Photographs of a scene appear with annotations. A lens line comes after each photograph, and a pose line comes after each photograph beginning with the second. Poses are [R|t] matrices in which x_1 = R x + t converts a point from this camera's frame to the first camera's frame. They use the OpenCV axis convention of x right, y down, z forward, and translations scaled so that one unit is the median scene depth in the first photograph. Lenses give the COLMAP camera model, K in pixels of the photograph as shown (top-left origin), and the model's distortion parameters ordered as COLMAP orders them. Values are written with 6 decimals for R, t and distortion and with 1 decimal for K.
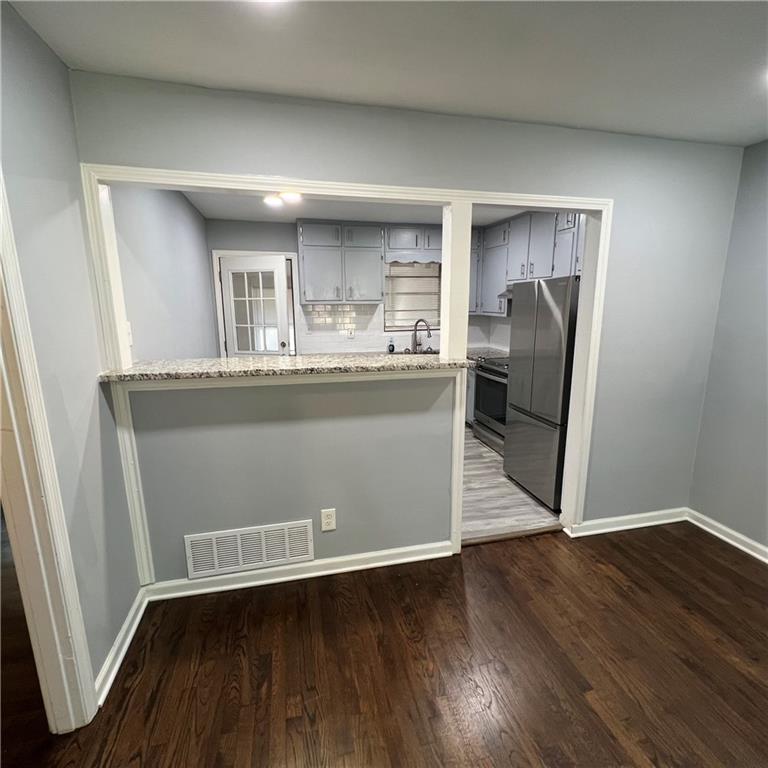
lens RADIAL K [[408.1, 0, 383.5], [0, 408.1, 385.6], [0, 0, 1]] dist [0.000078, 0.000244]
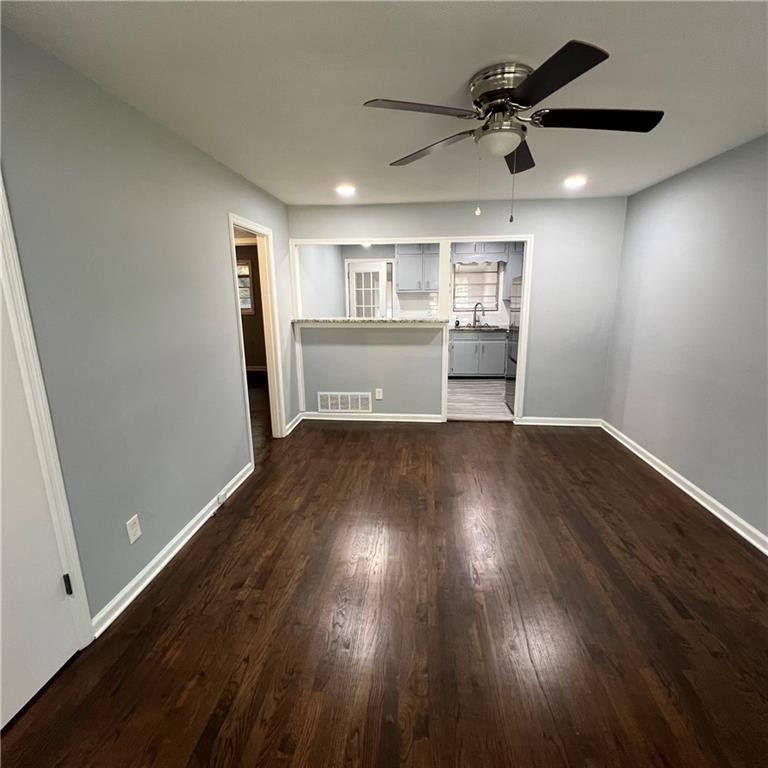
lens RADIAL K [[408.1, 0, 382.2], [0, 408.1, 385.4], [0, 0, 1]] dist [0.000078, 0.000244]
pose [[0.944692, 0.069325, -0.320549, 0.400702], [-0.061208, 0.997499, 0.035343, 0.149092], [0.322198, -0.013768, 0.946572, -0.719110]]
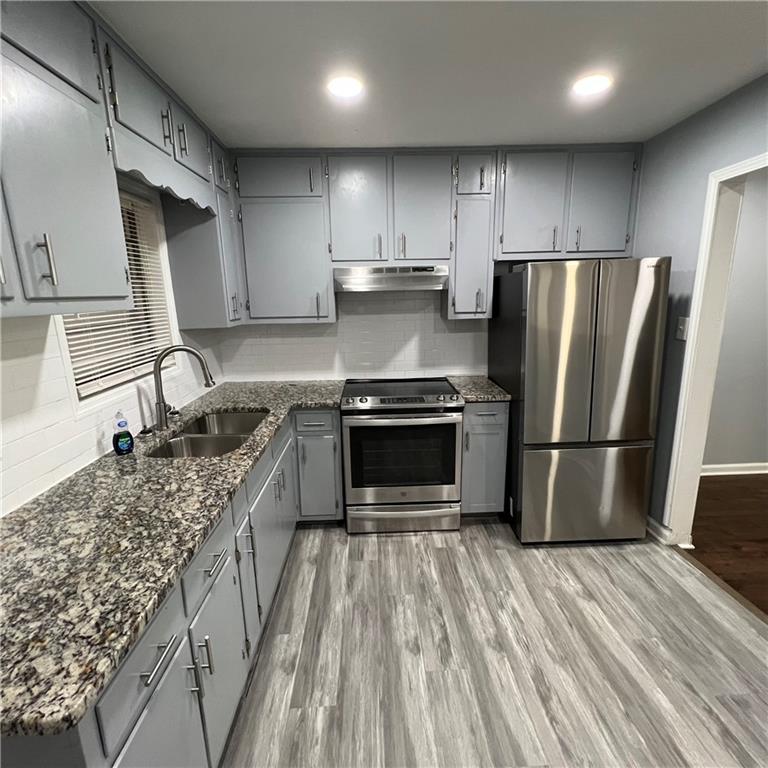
lens RADIAL K [[408.1, 0, 384.2], [0, 408.1, 383.4], [0, 0, 1]] dist [0.000078, 0.000244]
pose [[0.202340, -0.209745, 0.956591, -0.398894], [0.219424, 0.961671, 0.164446, -0.239373], [-0.954417, 0.176625, 0.240608, 1.163514]]
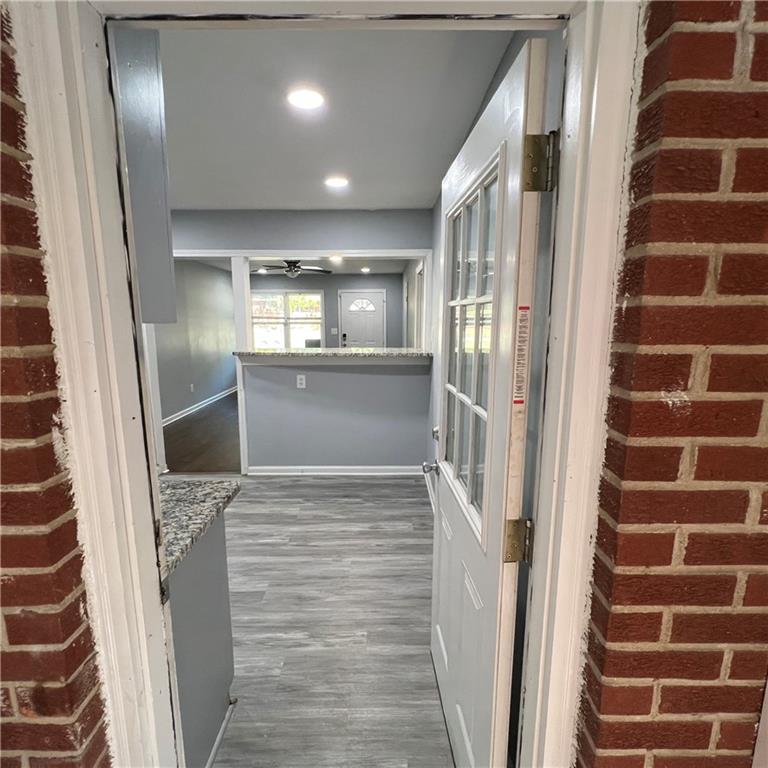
lens RADIAL K [[408.1, 0, 385.4], [0, 408.1, 388.3], [0, 0, 1]] dist [0.000078, 0.000244]
pose [[-0.972995, -0.037861, 0.227699, -0.549839], [0.048276, 0.931262, 0.361139, -0.355916], [-0.225720, 0.362379, -0.904285, 1.756263]]
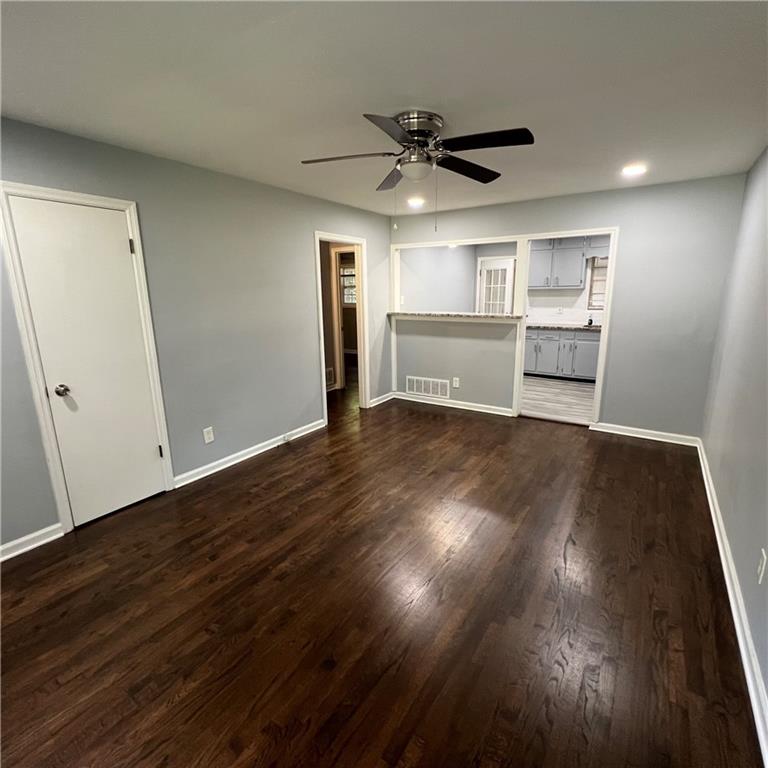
lens RADIAL K [[408.1, 0, 382.6], [0, 408.1, 384.5], [0, 0, 1]] dist [0.000078, 0.000244]
pose [[0.678483, 0.162122, -0.716503, 0.891848], [-0.140028, 0.986003, 0.090504, 0.134886], [0.721146, 0.038926, 0.691688, -0.645237]]
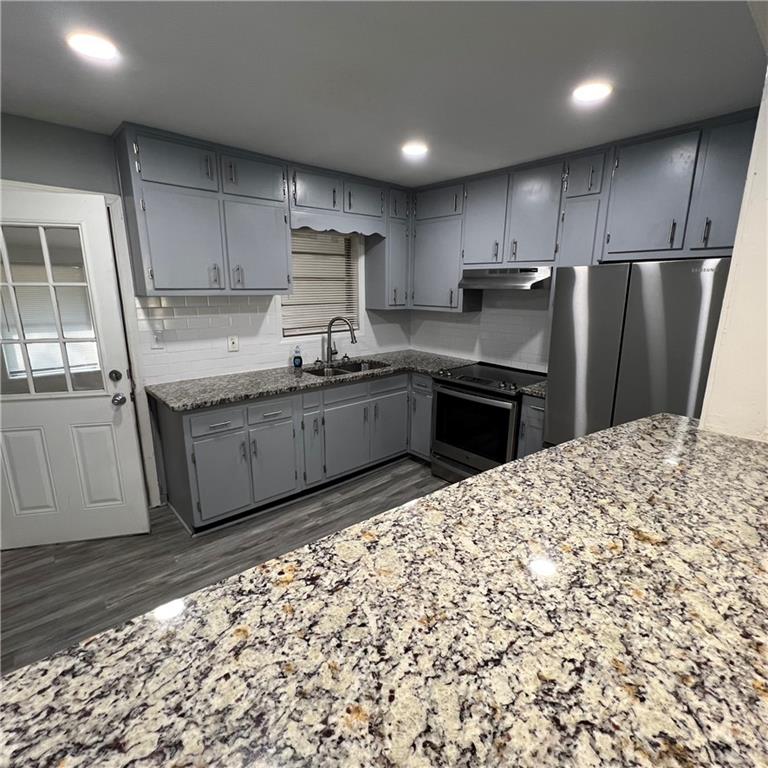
lens RADIAL K [[408.1, 0, 383.9], [0, 408.1, 383.2], [0, 0, 1]] dist [0.000078, 0.000244]
pose [[0.882488, -0.098307, 0.459945, -0.269547], [0.084979, 0.995145, 0.049652, -0.127736], [-0.462593, -0.004731, 0.886558, 0.574334]]
